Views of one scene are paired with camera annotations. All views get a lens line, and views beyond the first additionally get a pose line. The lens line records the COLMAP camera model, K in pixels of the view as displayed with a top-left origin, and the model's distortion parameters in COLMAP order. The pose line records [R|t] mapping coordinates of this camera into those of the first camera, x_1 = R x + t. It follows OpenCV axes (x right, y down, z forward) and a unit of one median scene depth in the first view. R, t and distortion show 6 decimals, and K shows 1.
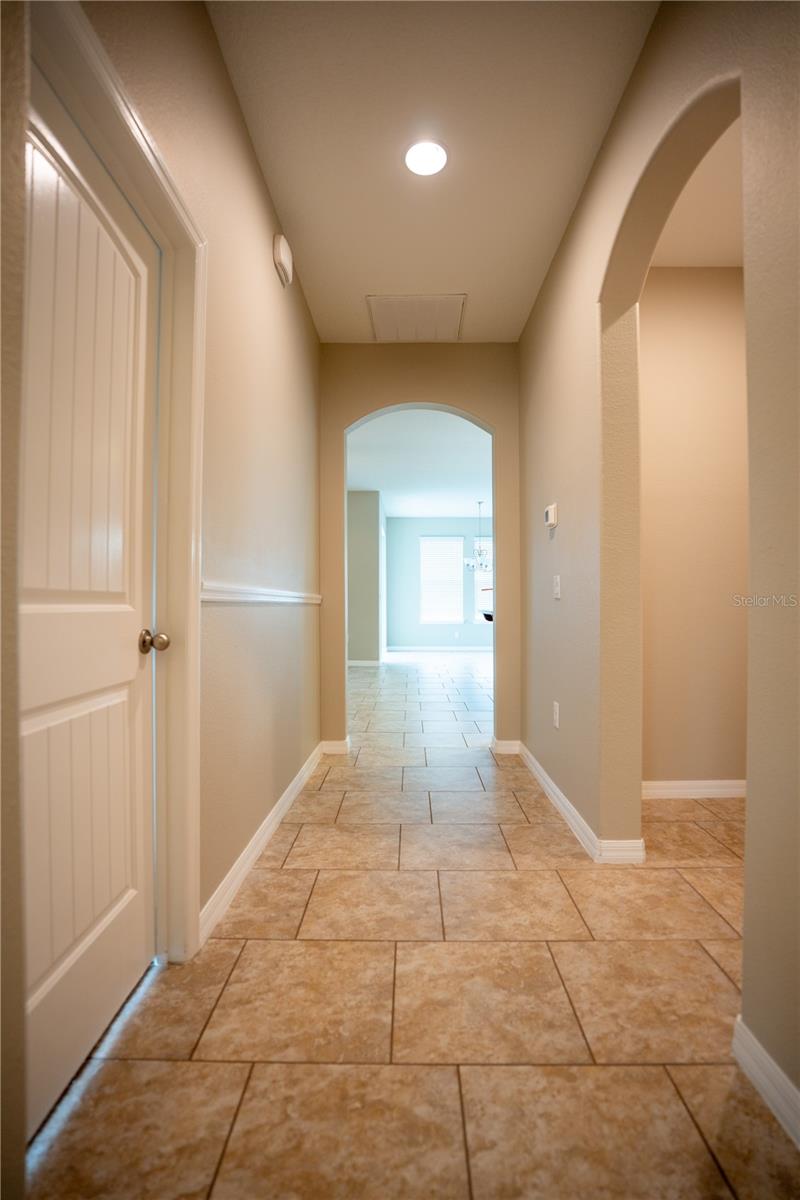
lens RADIAL K [[553.1, 0, 404.7], [0, 553.1, 602.6], [0, 0, 1]] dist [-0.054923, 0.017619]
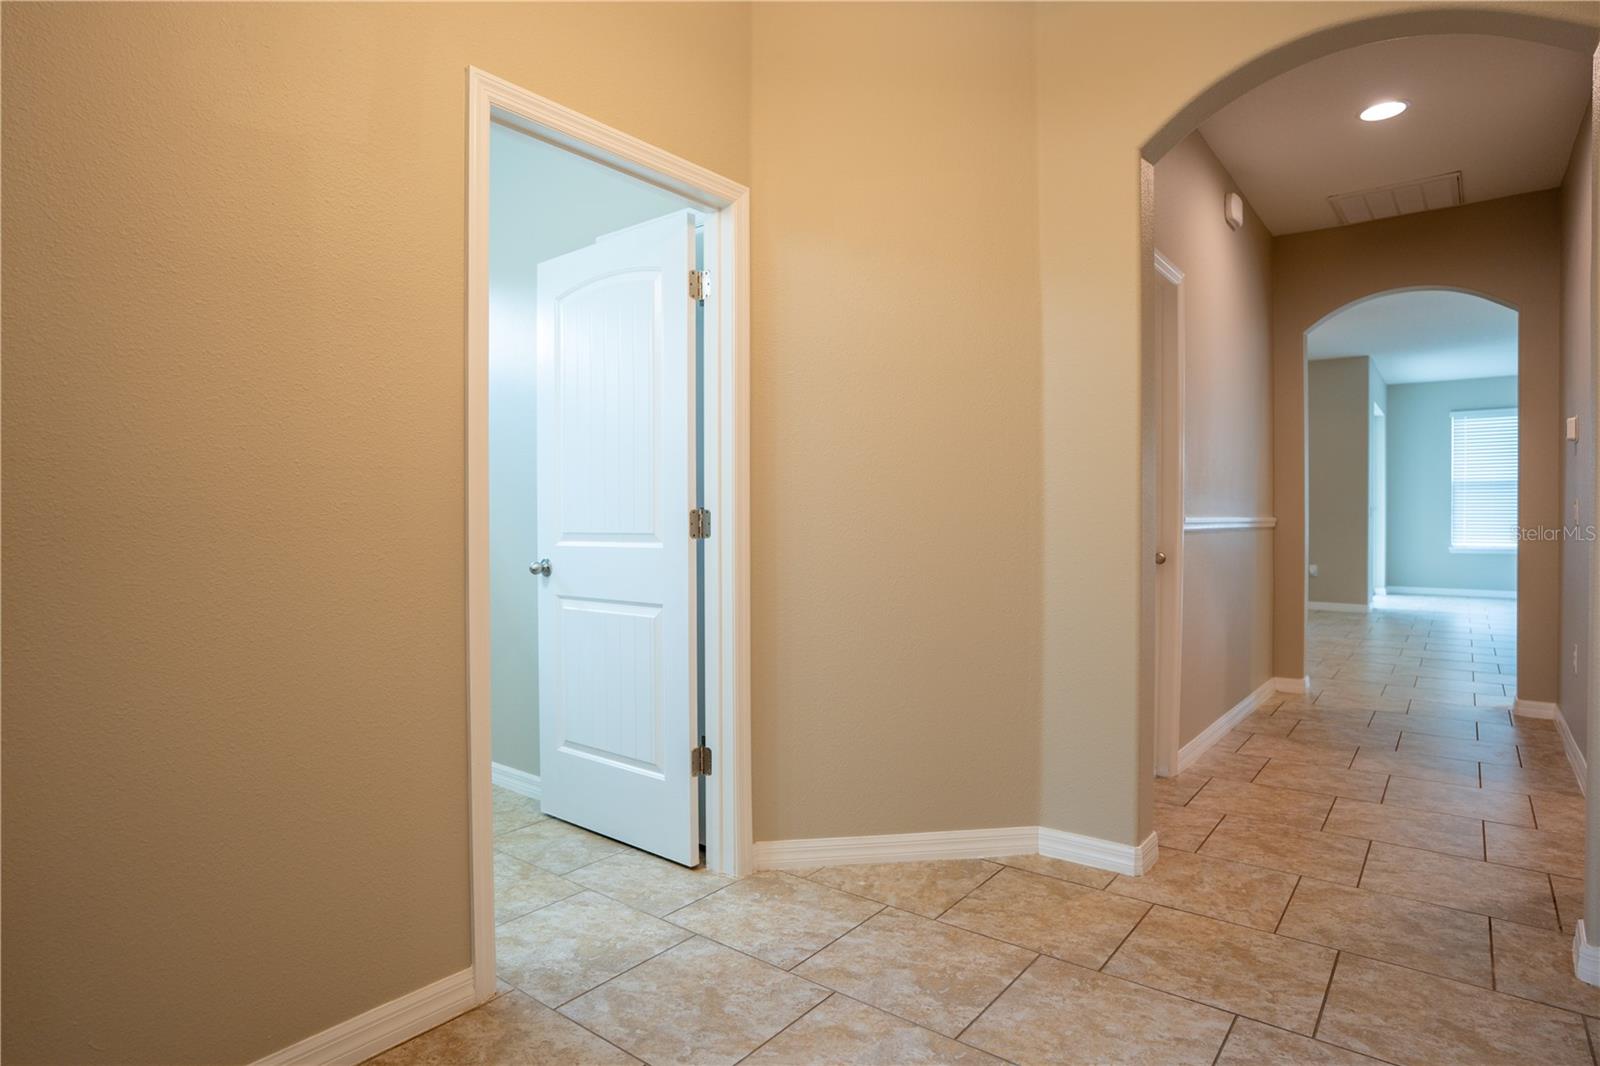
lens RADIAL K [[852.0, 0, 831.3], [0, 852.0, 528.4], [0, 0, 1]] dist [-0.007405, 0.004600]
pose [[0.808157, 0.005358, -0.588943, 0.093177], [0.004798, 0.999866, 0.015680, -0.023666], [0.588948, -0.015498, 0.808023, -0.620102]]
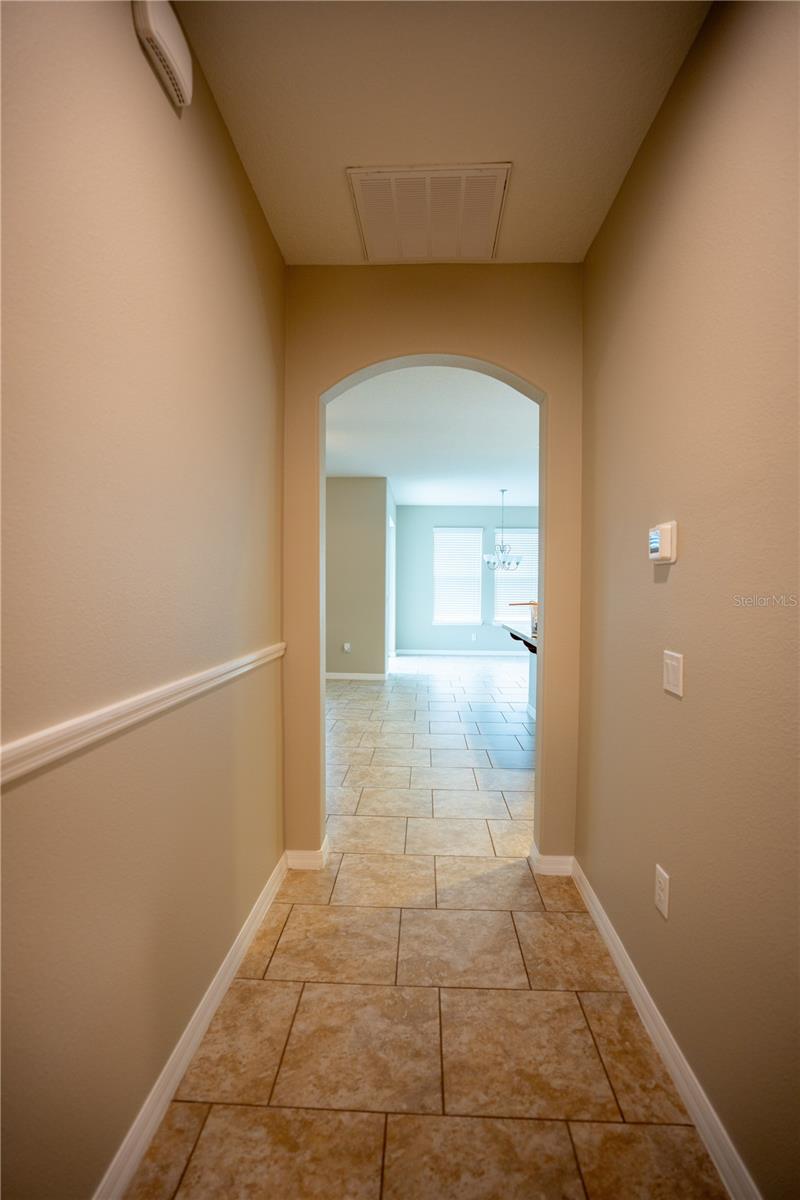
lens RADIAL K [[553.1, 0, 405.5], [0, 553.1, 601.6], [0, 0, 1]] dist [-0.054923, 0.017619]
pose [[0.999666, 0.010503, -0.023613, 0.013619], [-0.009767, 0.999469, 0.031081, -0.091145], [0.023927, -0.030840, 0.999238, 0.348995]]
